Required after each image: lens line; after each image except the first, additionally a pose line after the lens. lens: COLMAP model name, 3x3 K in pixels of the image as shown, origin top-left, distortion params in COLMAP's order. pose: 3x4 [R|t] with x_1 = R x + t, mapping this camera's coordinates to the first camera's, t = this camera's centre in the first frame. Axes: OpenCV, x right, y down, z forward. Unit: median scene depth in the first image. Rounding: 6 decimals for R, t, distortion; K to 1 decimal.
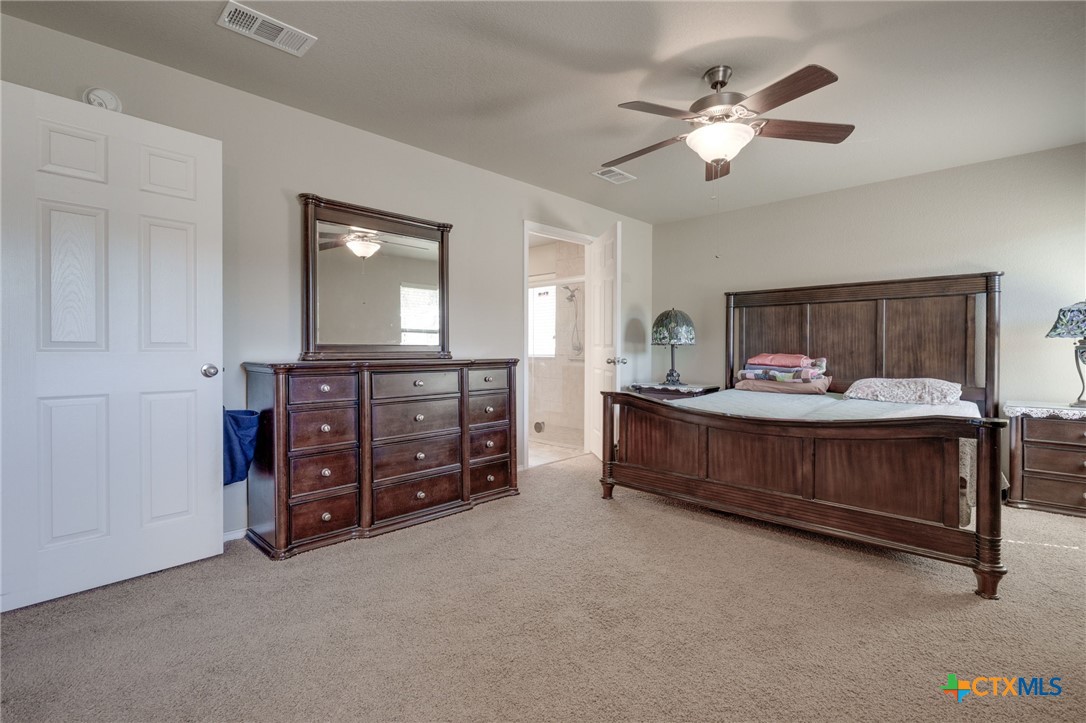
lens RADIAL K [[521.5, 0, 530.5], [0, 521.5, 347.1], [0, 0, 1]] dist [-0.017839, -0.000005]
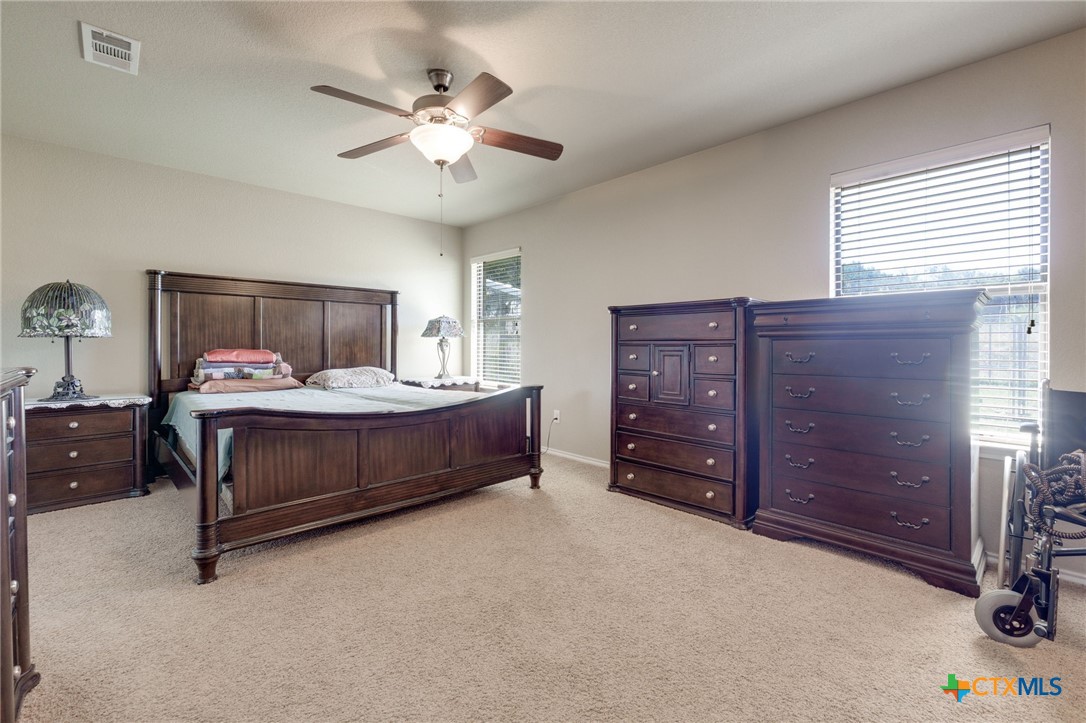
lens RADIAL K [[461.1, 0, 543.8], [0, 461.1, 343.9], [0, 0, 1]] dist [-0.015324, -0.000068]
pose [[0.006367, -0.000125, 0.999980, -0.363367], [-0.006219, 0.999981, 0.000164, 0.000342], [-0.999960, -0.006219, 0.006366, 0.529417]]
